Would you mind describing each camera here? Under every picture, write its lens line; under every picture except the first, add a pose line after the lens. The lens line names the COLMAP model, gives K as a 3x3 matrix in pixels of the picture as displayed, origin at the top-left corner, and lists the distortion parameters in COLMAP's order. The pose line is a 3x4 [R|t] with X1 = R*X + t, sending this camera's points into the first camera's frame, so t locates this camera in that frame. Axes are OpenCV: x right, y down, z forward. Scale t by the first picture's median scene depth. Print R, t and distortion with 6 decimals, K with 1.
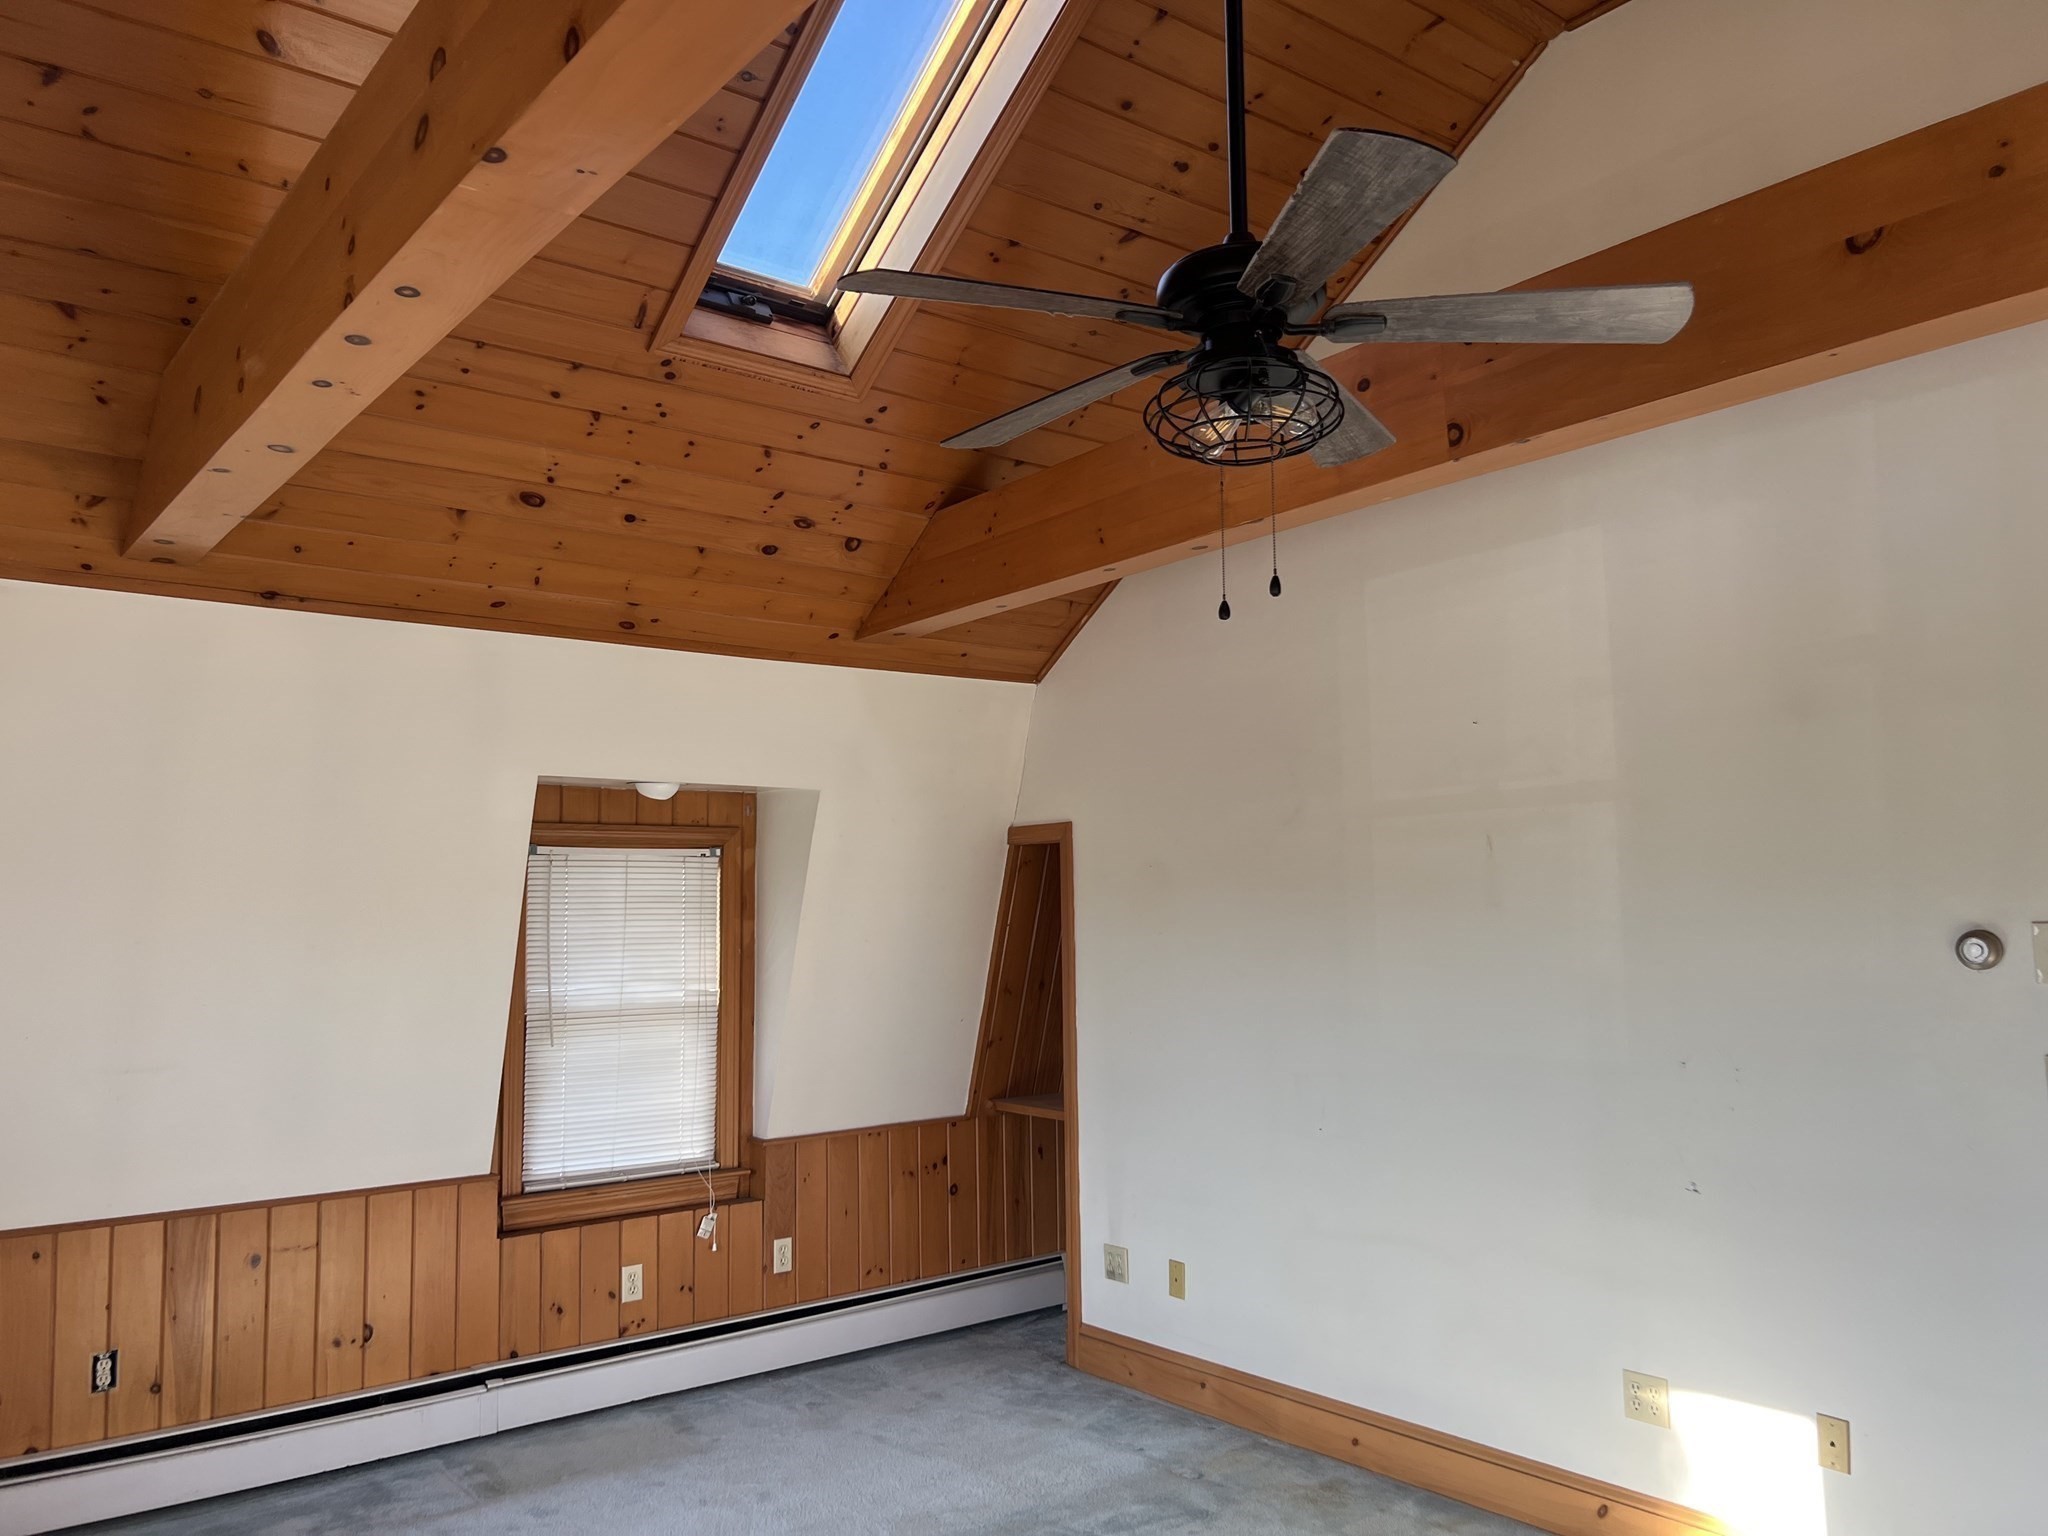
lens RADIAL K [[1556.6, 0, 1020.1], [0, 1556.6, 790.3], [0, 0, 1]] dist [0.046983, -0.046963]
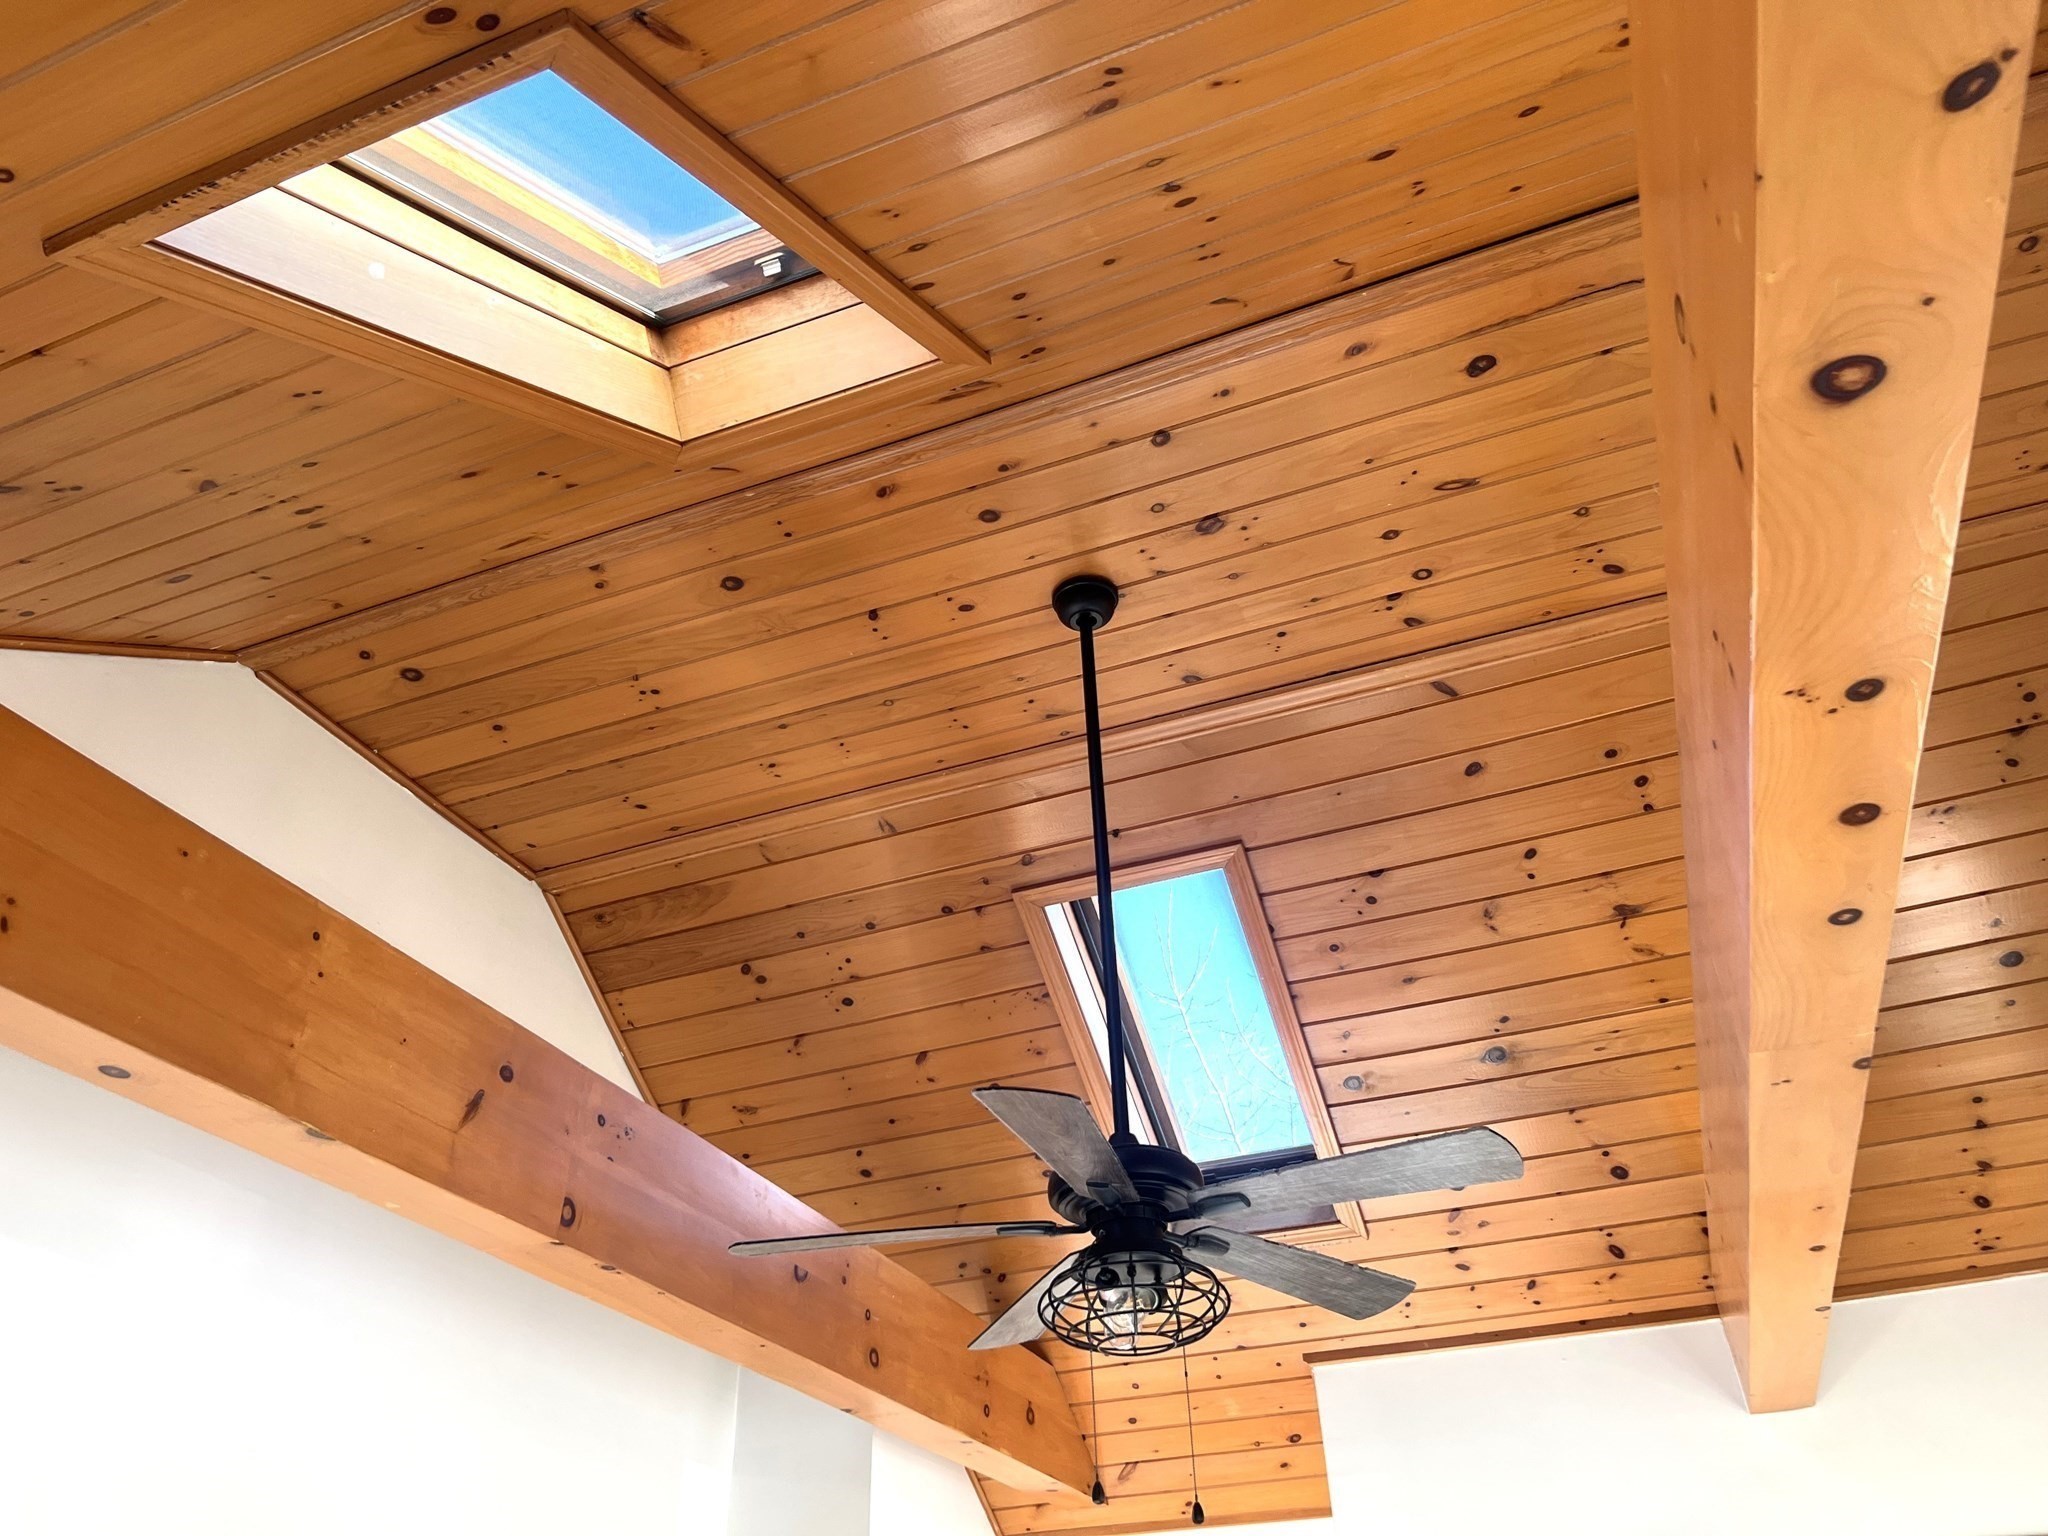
lens RADIAL K [[1556.6, 0, 1020.1], [0, 1556.6, 790.3], [0, 0, 1]] dist [0.046983, -0.046963]
pose [[-0.508286, 0.504758, 0.697757, -0.537975], [-0.031645, 0.798732, -0.600854, 0.085454], [-0.860607, -0.327486, -0.390011, 1.189716]]
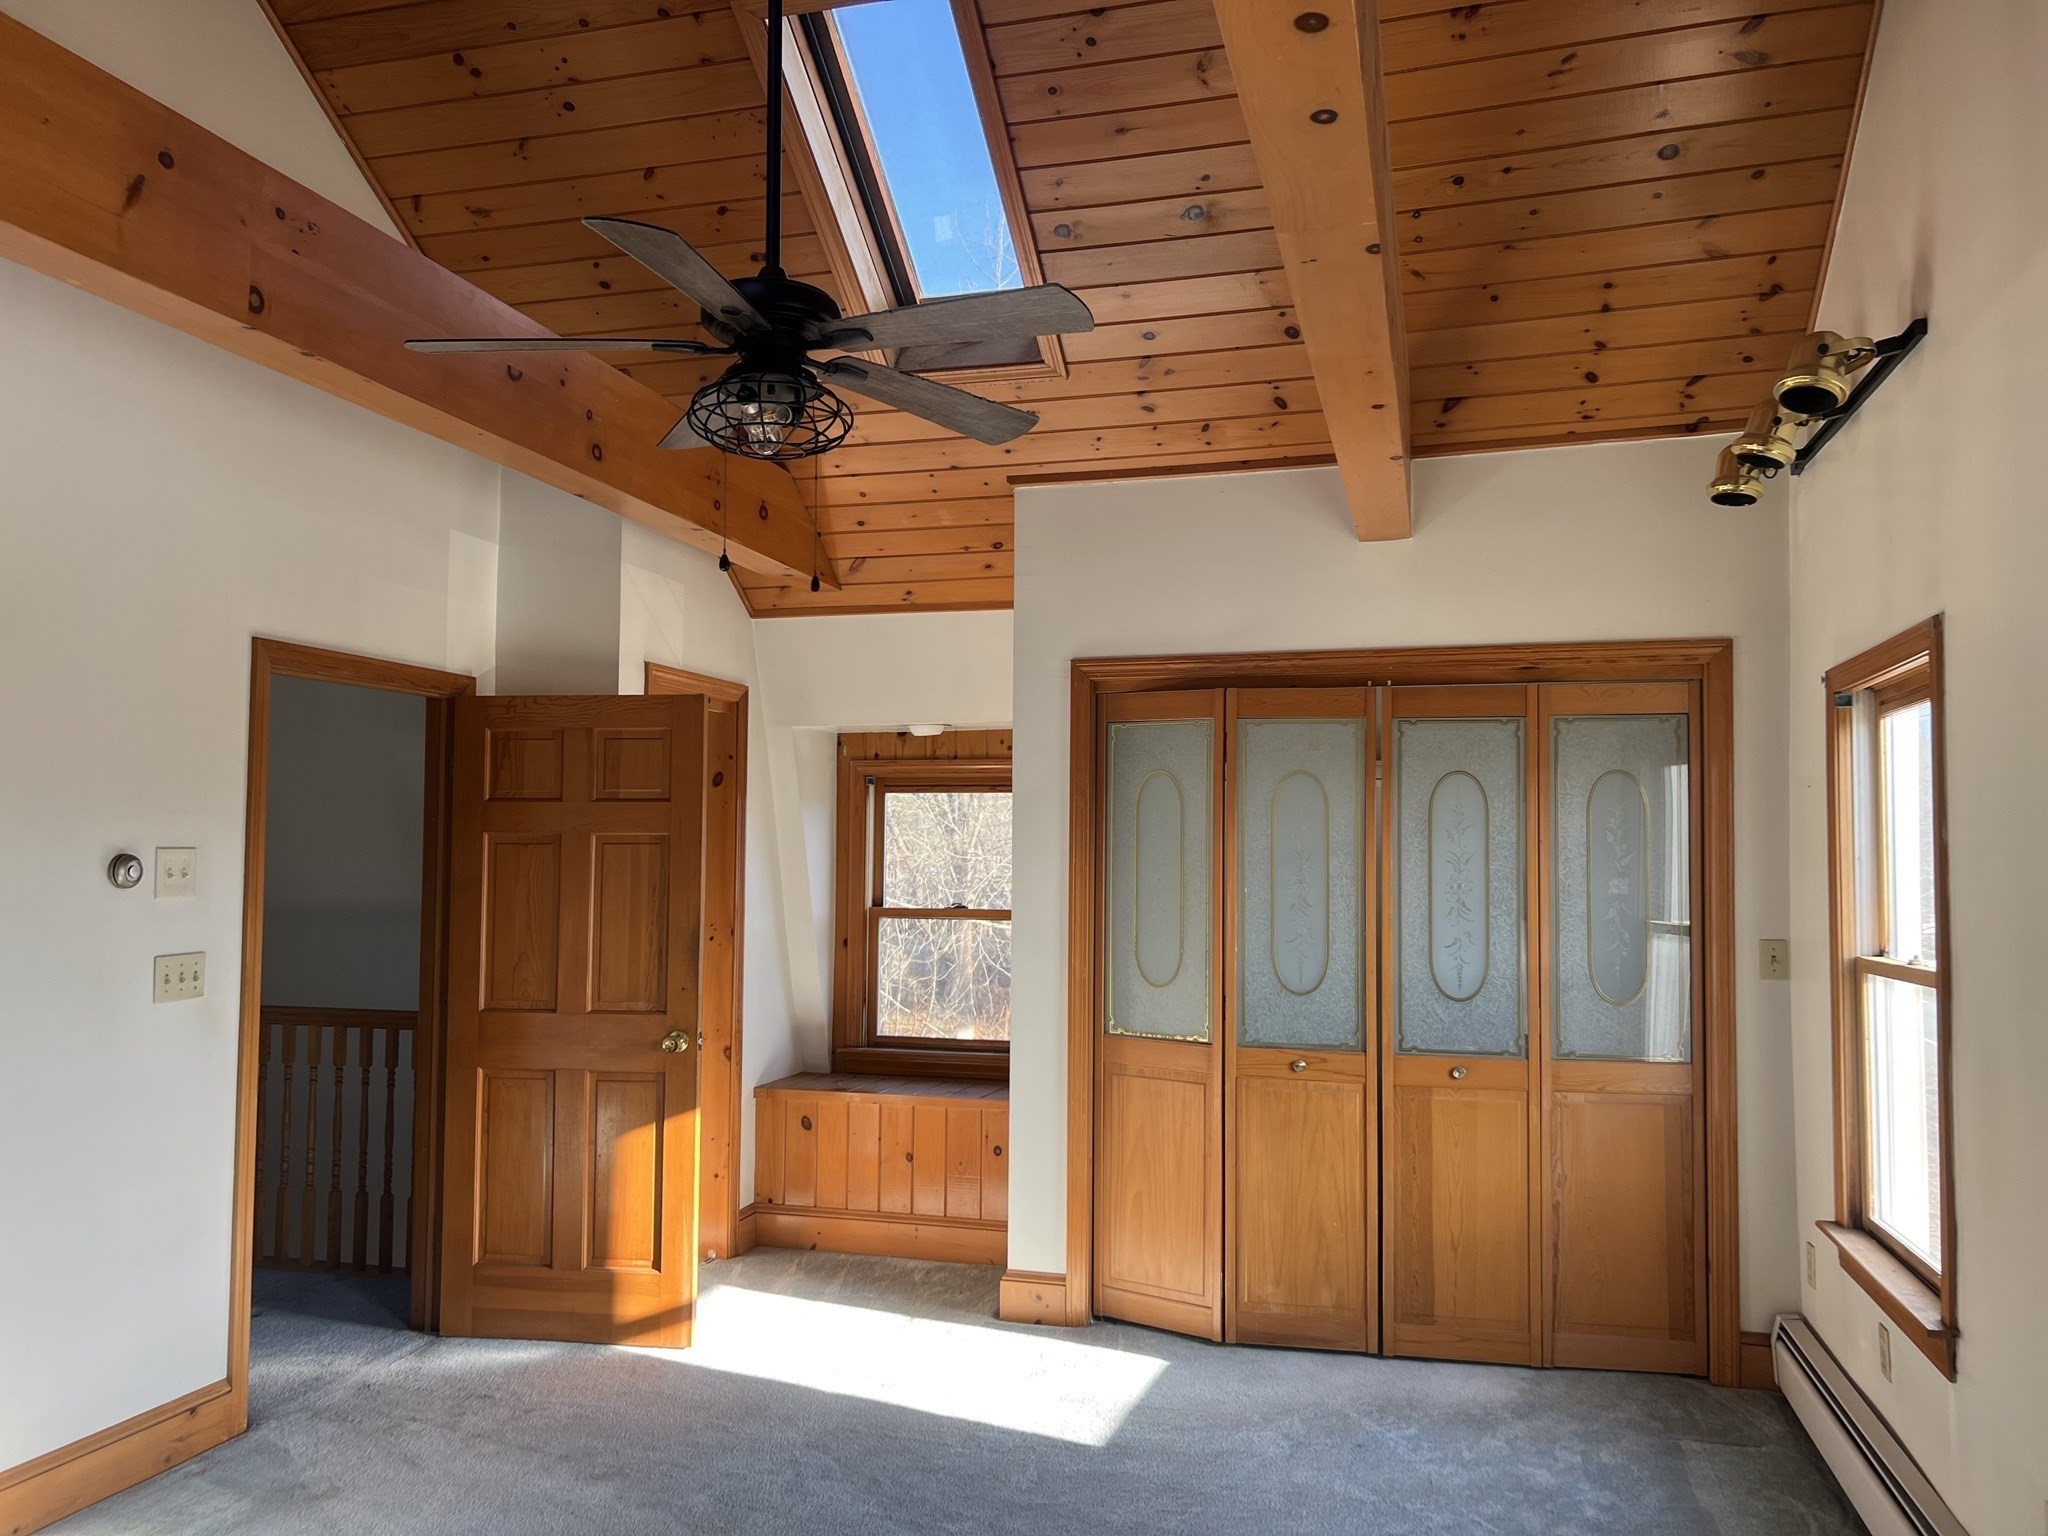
lens RADIAL K [[1563.9, 0, 1010.1], [0, 1563.9, 790.2], [0, 0, 1]] dist [0.035112, -0.007418]
pose [[-0.591336, 0.049379, 0.804912, -0.707247], [-0.061714, 0.992426, -0.106221, 0.125812], [-0.804061, -0.112486, -0.583809, 1.150271]]
